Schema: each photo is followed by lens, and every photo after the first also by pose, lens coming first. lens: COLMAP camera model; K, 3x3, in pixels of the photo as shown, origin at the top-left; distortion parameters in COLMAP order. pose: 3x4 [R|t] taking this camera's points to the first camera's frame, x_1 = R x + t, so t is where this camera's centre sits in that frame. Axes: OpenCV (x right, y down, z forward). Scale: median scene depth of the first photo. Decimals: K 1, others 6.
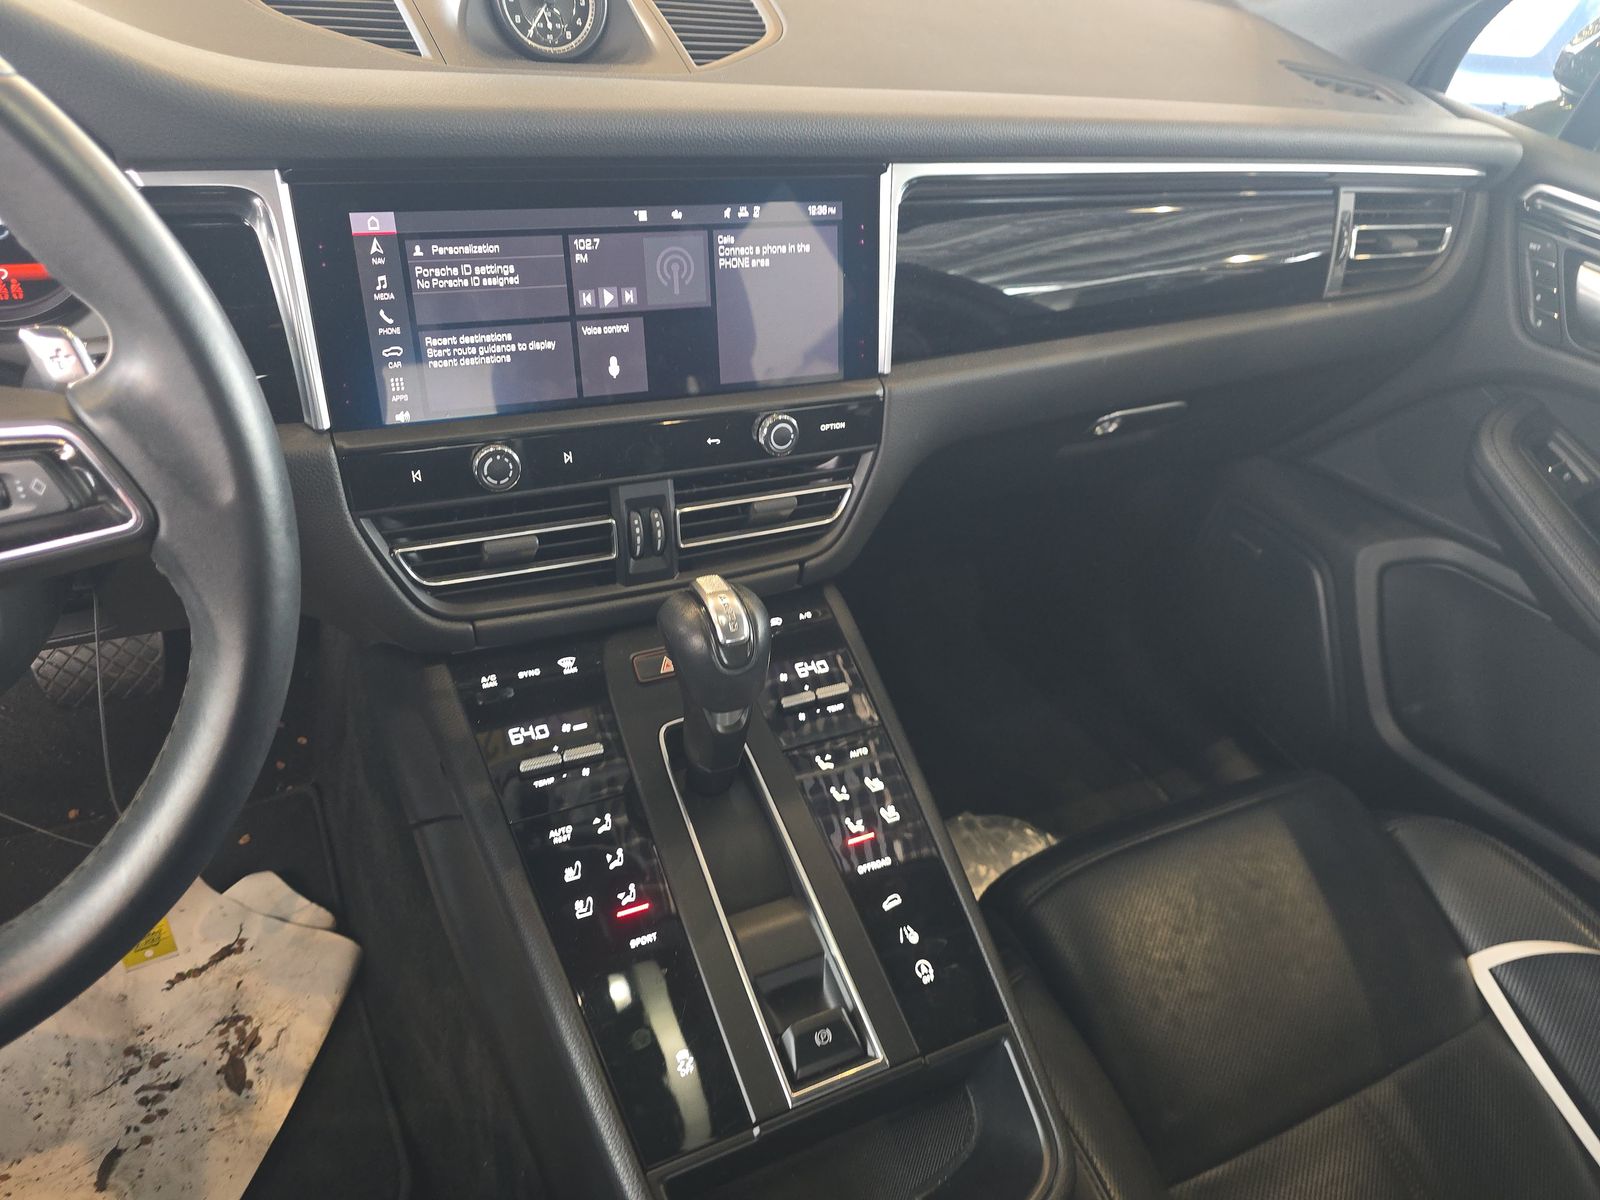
lens RADIAL K [[1117.8, 0, 794.1], [0, 1117.8, 609.9], [0, 0, 1]] dist [0.046376, -0.055603]
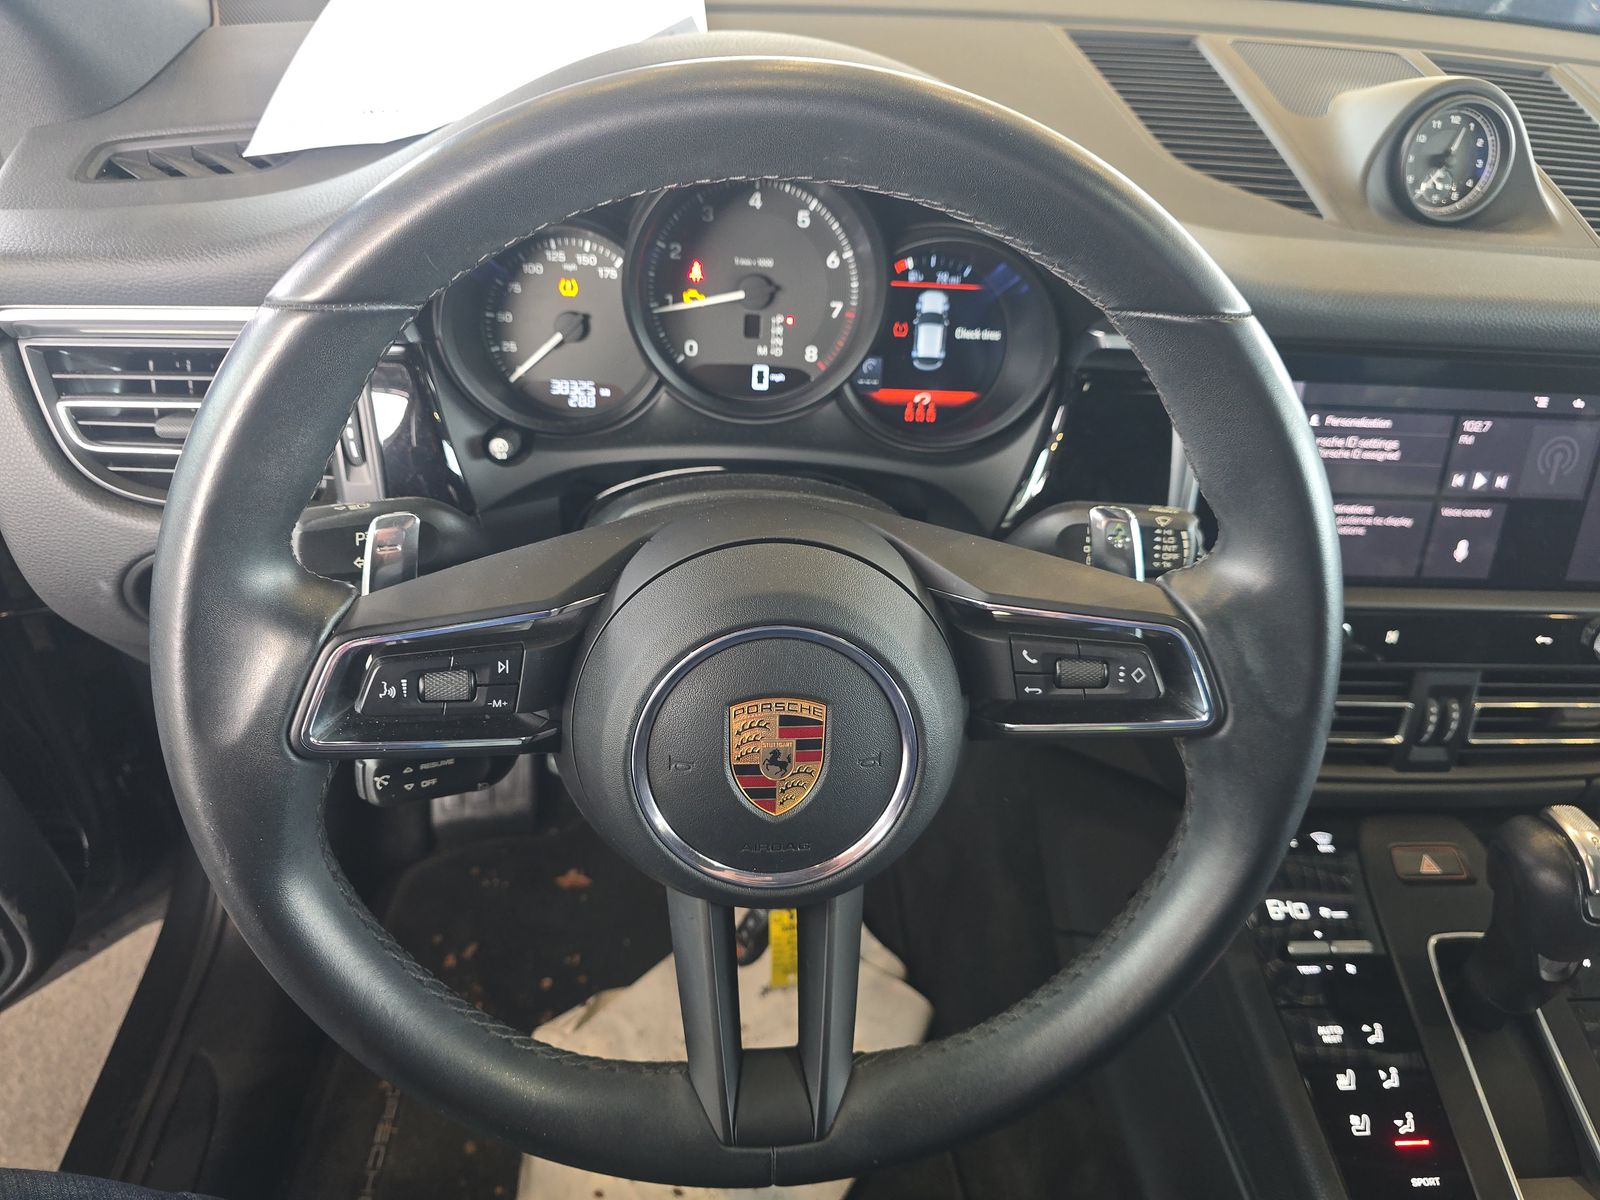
lens RADIAL K [[1117.8, 0, 794.1], [0, 1117.8, 609.9], [0, 0, 1]] dist [0.046376, -0.055603]
pose [[0.927918, 0.187998, -0.321908, -0.376722], [-0.196971, 0.980398, 0.004784, -0.064842], [0.316497, 0.058968, 0.946759, -0.068698]]
